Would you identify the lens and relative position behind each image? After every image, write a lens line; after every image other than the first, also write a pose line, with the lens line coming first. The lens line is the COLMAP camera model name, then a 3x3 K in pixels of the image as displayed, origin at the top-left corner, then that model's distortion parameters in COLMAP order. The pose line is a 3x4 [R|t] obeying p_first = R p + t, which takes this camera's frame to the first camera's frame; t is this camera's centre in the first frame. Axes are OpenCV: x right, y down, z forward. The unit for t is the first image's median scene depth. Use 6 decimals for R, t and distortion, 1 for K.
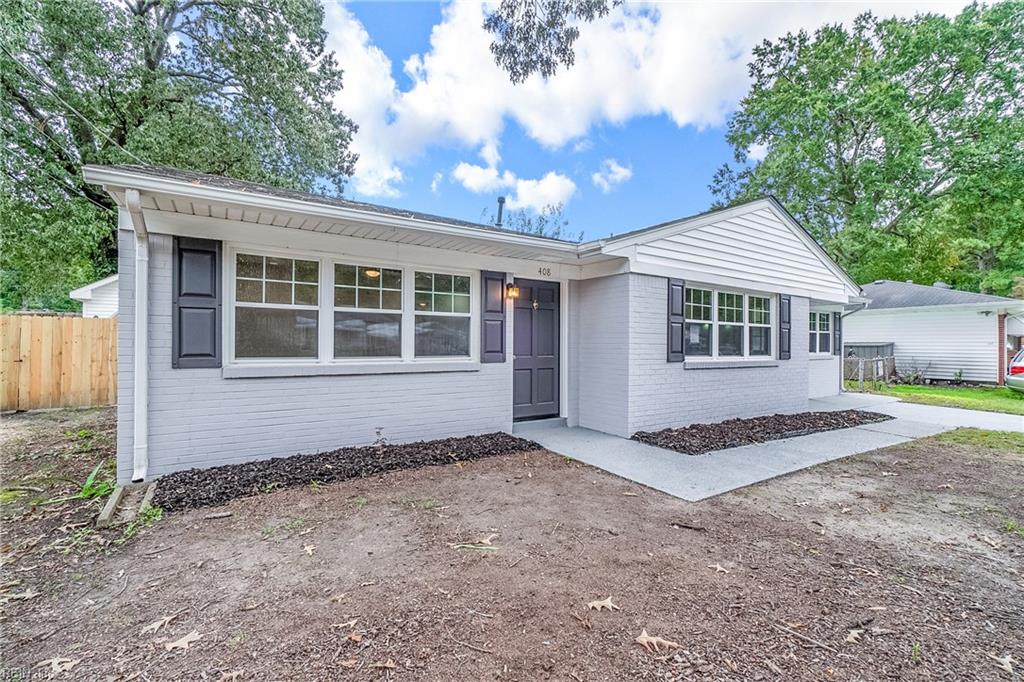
lens RADIAL K [[436.3, 0, 508.2], [0, 436.3, 344.8], [0, 0, 1]] dist [-0.000342, -0.000099]
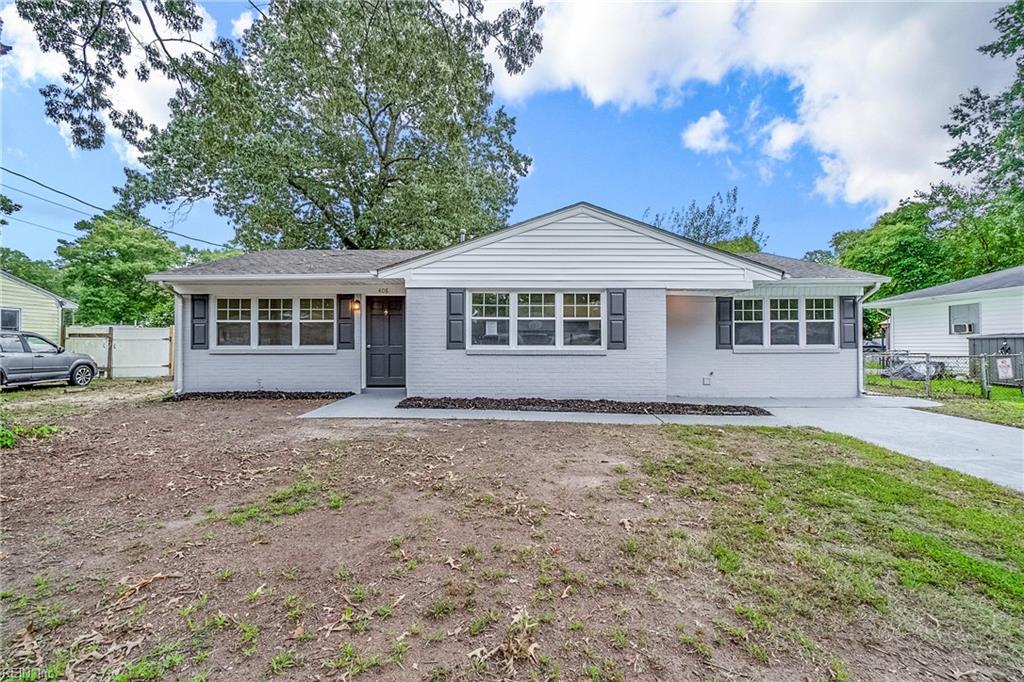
lens RADIAL K [[436.3, 0, 508.2], [0, 436.3, 344.8], [0, 0, 1]] dist [-0.000342, -0.000099]
pose [[0.843620, -0.011601, -0.536815, 1.130318], [0.006017, 0.999908, -0.012154, 0.039579], [0.536906, 0.007024, 0.843613, -0.053444]]
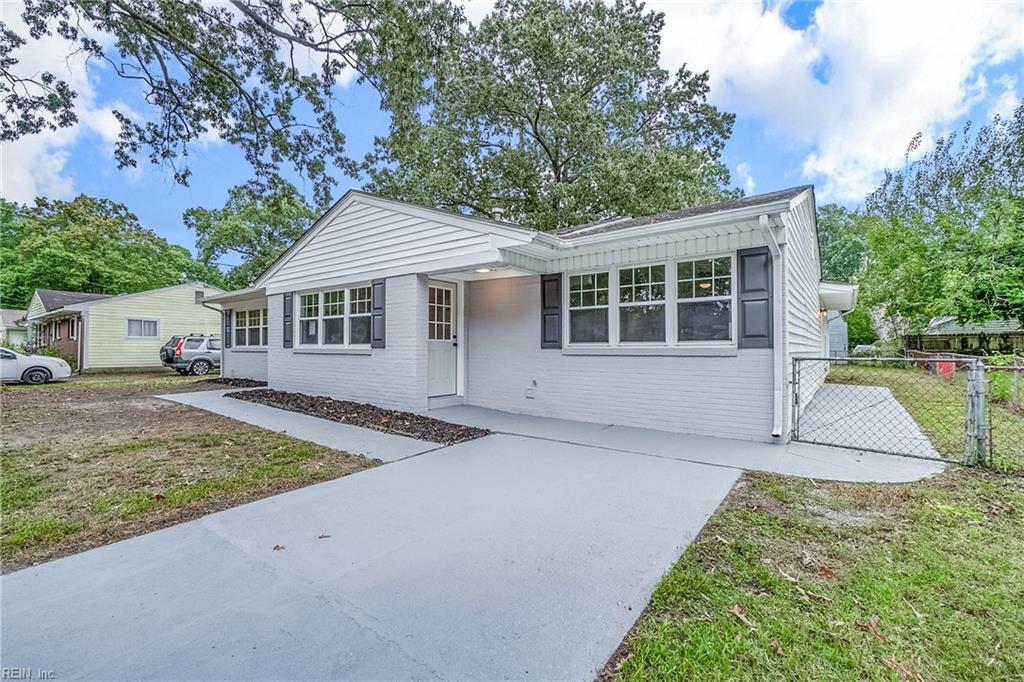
lens RADIAL K [[425.7, 0, 512.0], [0, 425.7, 341.0], [0, 0, 1]] dist [-0.001087, -0.000054]
pose [[0.350671, -0.011264, -0.936431, 1.823605], [0.005939, 0.999934, -0.009804, 0.032326], [0.936480, -0.002124, 0.350715, 1.089424]]
